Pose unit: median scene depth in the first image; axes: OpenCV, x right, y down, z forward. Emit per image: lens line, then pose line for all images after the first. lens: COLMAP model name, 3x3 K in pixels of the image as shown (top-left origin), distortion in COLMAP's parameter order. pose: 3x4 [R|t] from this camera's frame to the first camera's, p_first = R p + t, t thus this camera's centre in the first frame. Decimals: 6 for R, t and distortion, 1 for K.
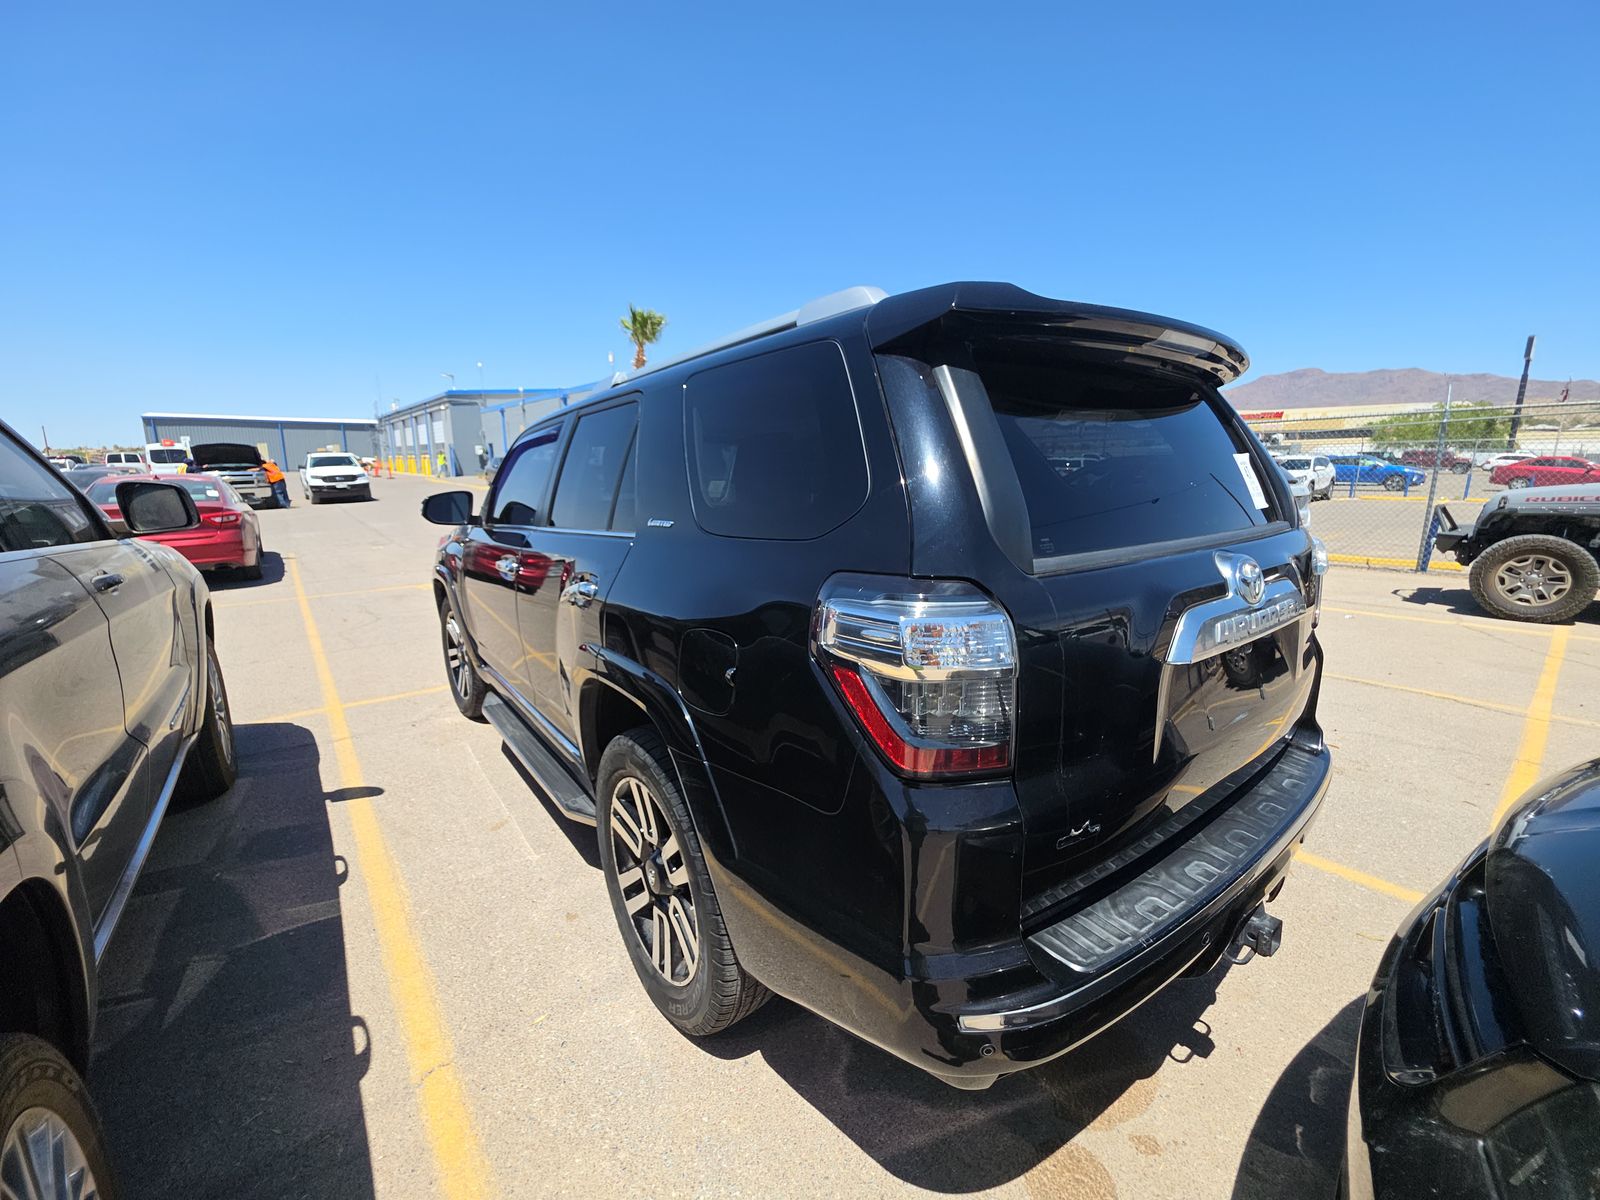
lens RADIAL K [[634.5, 0, 797.9], [0, 634.5, 607.4], [0, 0, 1]] dist [0.000501, -0.000538]
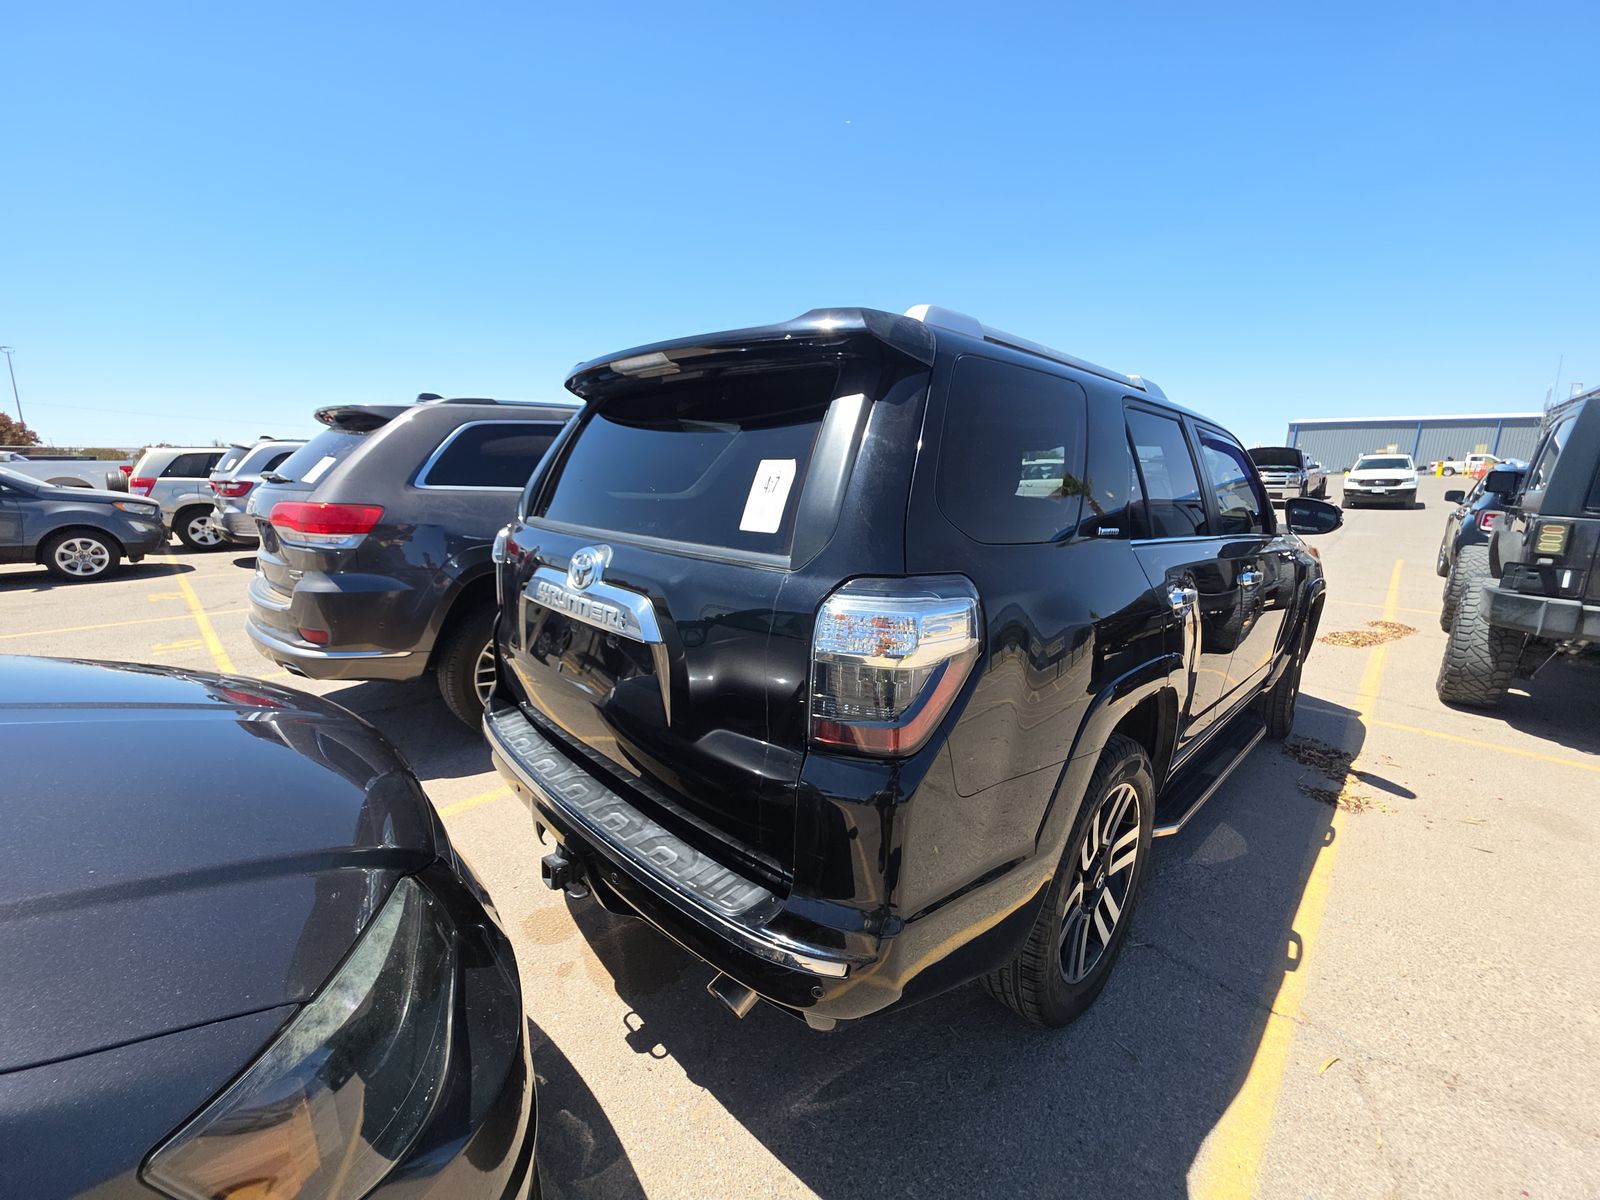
lens RADIAL K [[634.5, 0, 797.9], [0, 634.5, 607.4], [0, 0, 1]] dist [0.000501, -0.000538]
pose [[0.121586, 0.224887, -0.966769, 0.737533], [-0.227609, 0.954359, 0.193375, -0.112544], [0.966132, 0.196534, 0.167223, 0.464101]]
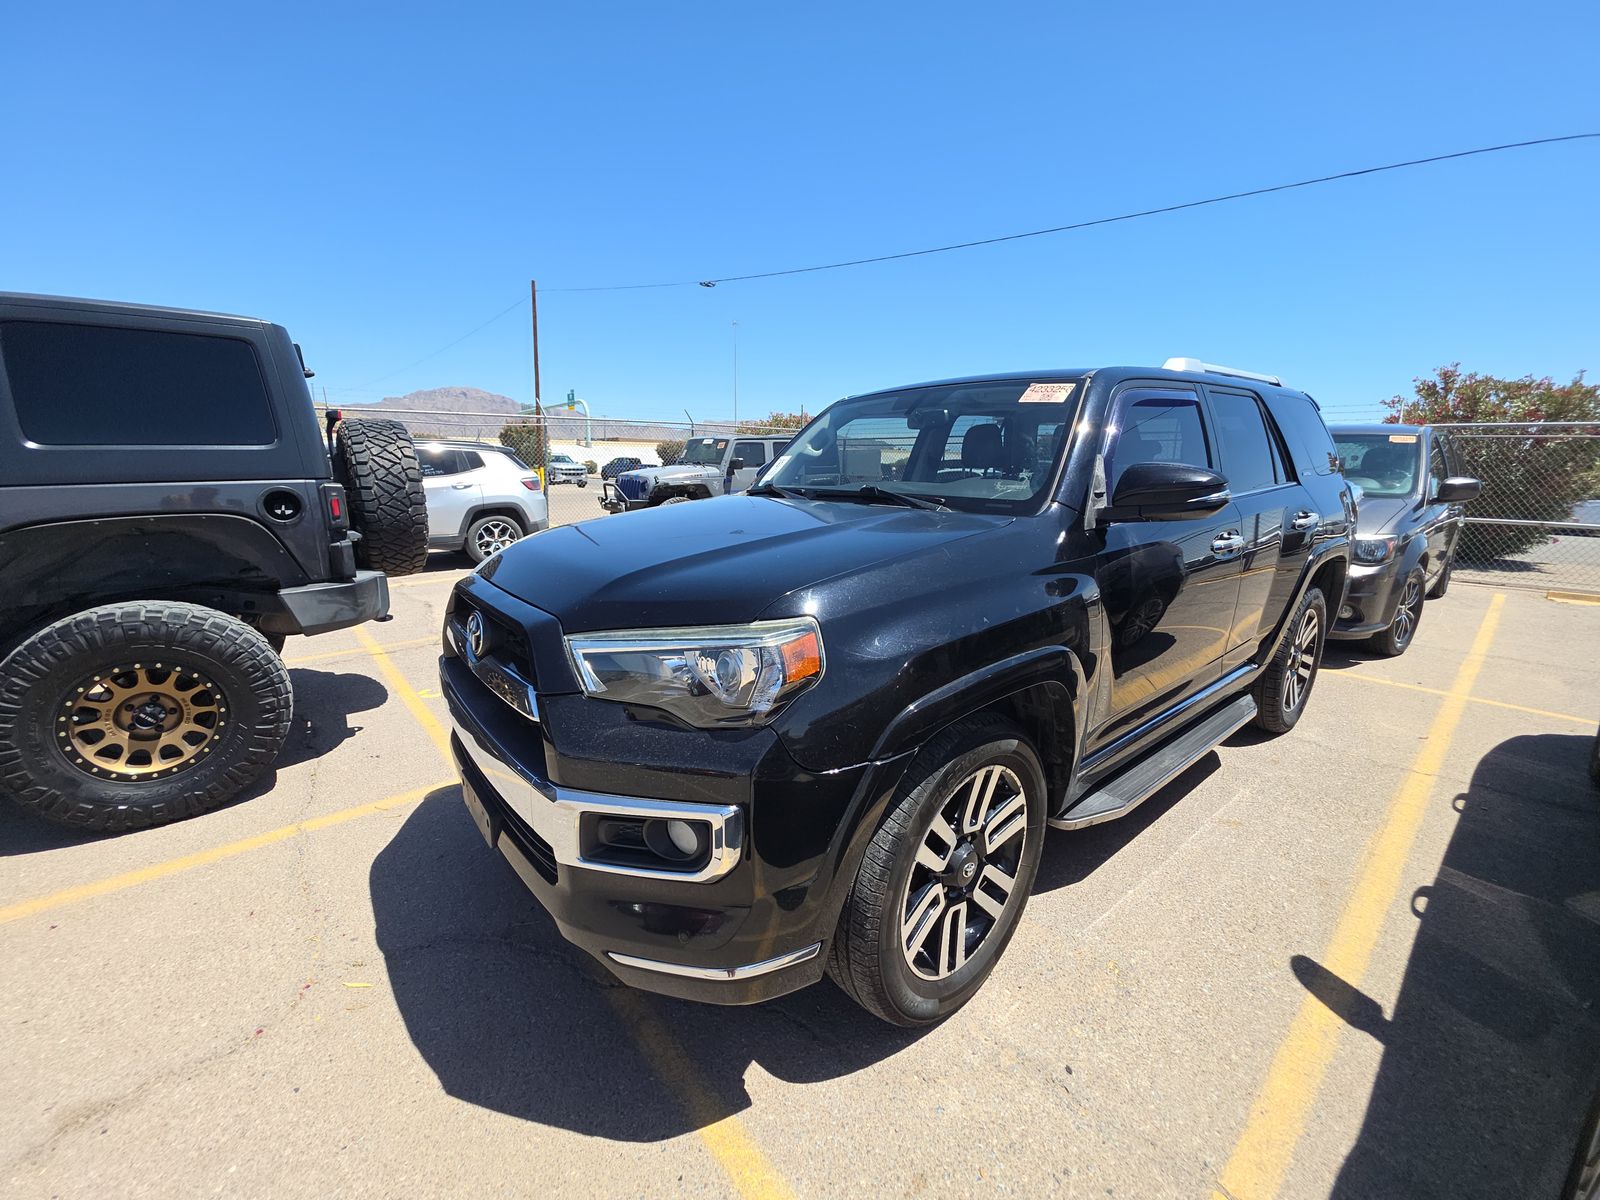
lens RADIAL K [[634.5, 0, 797.9], [0, 634.5, 607.4], [0, 0, 1]] dist [0.000501, -0.000538]
pose [[-0.021358, -0.217634, 0.975797, -1.066786], [0.201178, 0.955120, 0.217425, -0.248590], [-0.979322, 0.200952, 0.023383, 1.263911]]
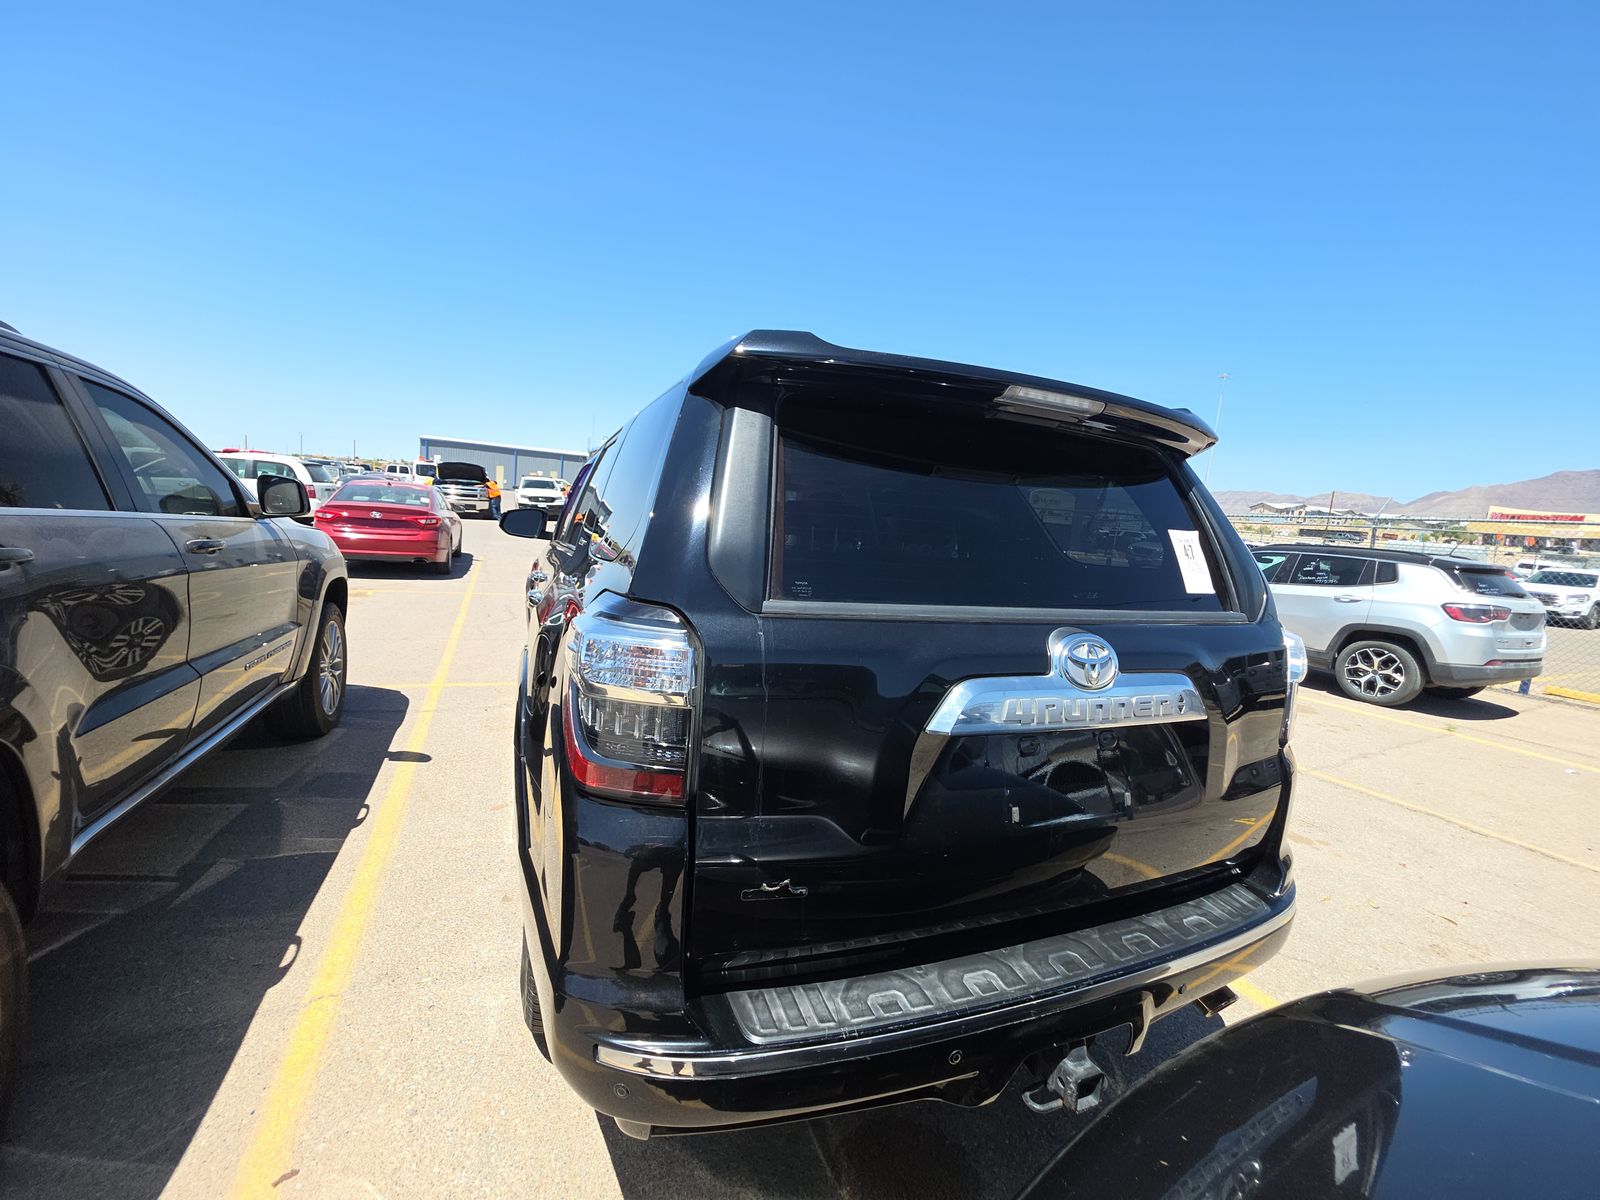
lens RADIAL K [[634.5, 0, 797.9], [0, 634.5, 607.4], [0, 0, 1]] dist [0.000501, -0.000538]
pose [[0.963406, 0.122441, -0.238447, 0.202112], [-0.141302, 0.987920, -0.063616, -0.001815], [0.227778, 0.094982, 0.969070, 0.015291]]
